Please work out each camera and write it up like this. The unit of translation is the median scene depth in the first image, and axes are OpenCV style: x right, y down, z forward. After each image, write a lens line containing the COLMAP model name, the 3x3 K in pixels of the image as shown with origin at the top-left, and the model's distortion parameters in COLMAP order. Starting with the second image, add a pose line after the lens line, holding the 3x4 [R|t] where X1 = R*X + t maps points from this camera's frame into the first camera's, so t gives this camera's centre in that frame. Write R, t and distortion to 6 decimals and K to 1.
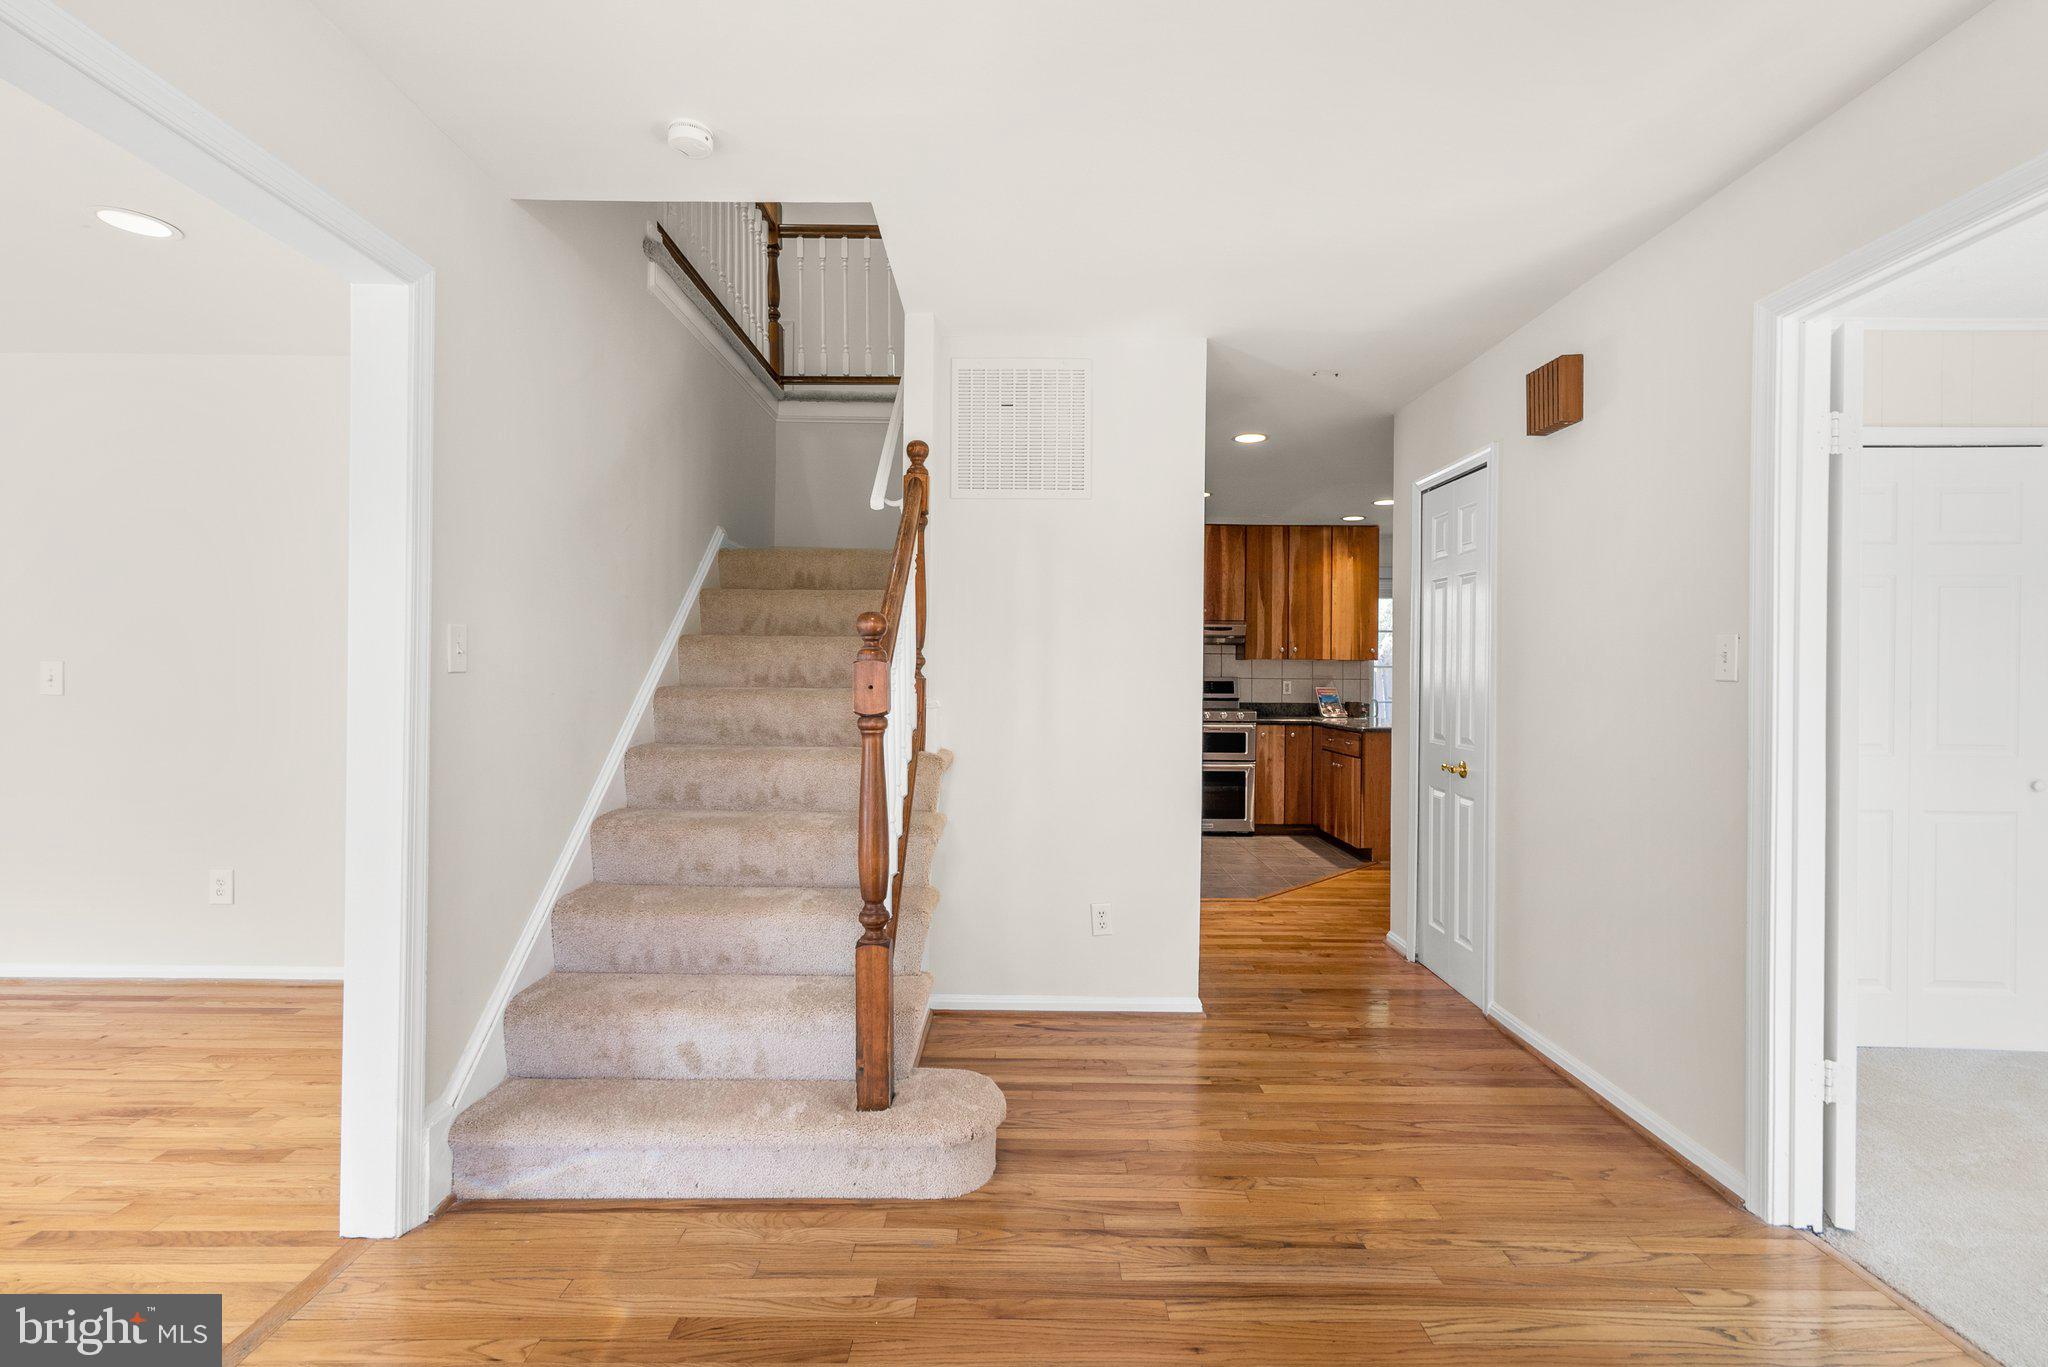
lens RADIAL K [[944.5, 0, 1016.7], [0, 944.5, 675.4], [0, 0, 1]] dist [-0.012882, 0.004246]
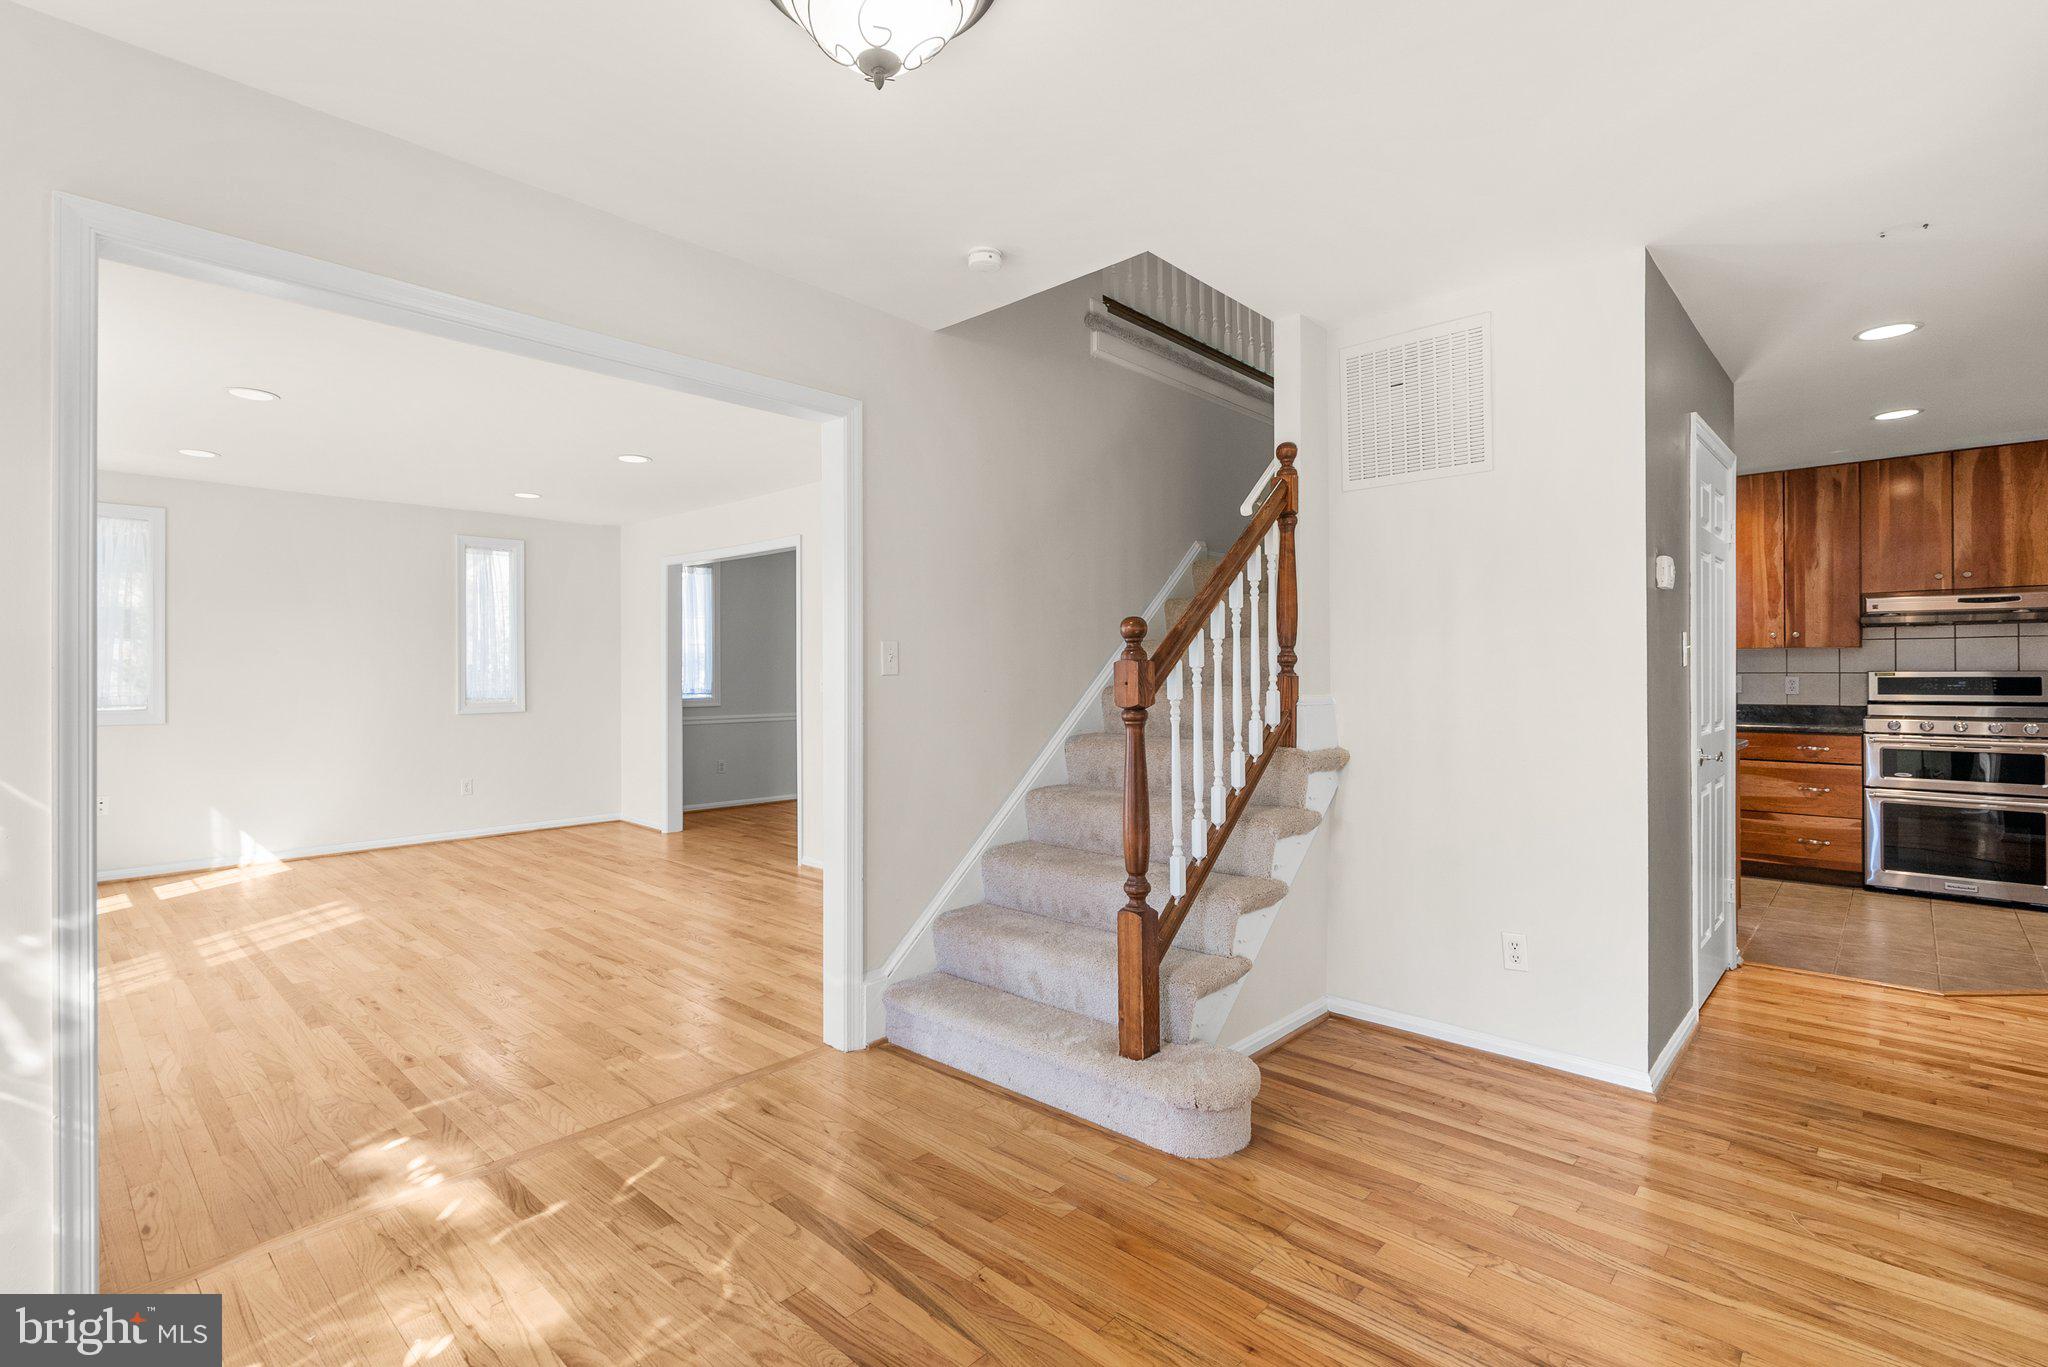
lens RADIAL K [[944.5, 0, 1010.7], [0, 944.5, 675.9], [0, 0, 1]] dist [-0.012882, 0.004246]
pose [[0.723724, -0.011615, -0.689992, 0.442271], [0.009598, 0.999931, -0.006765, 0.007618], [0.690023, -0.001727, 0.723786, 0.069586]]
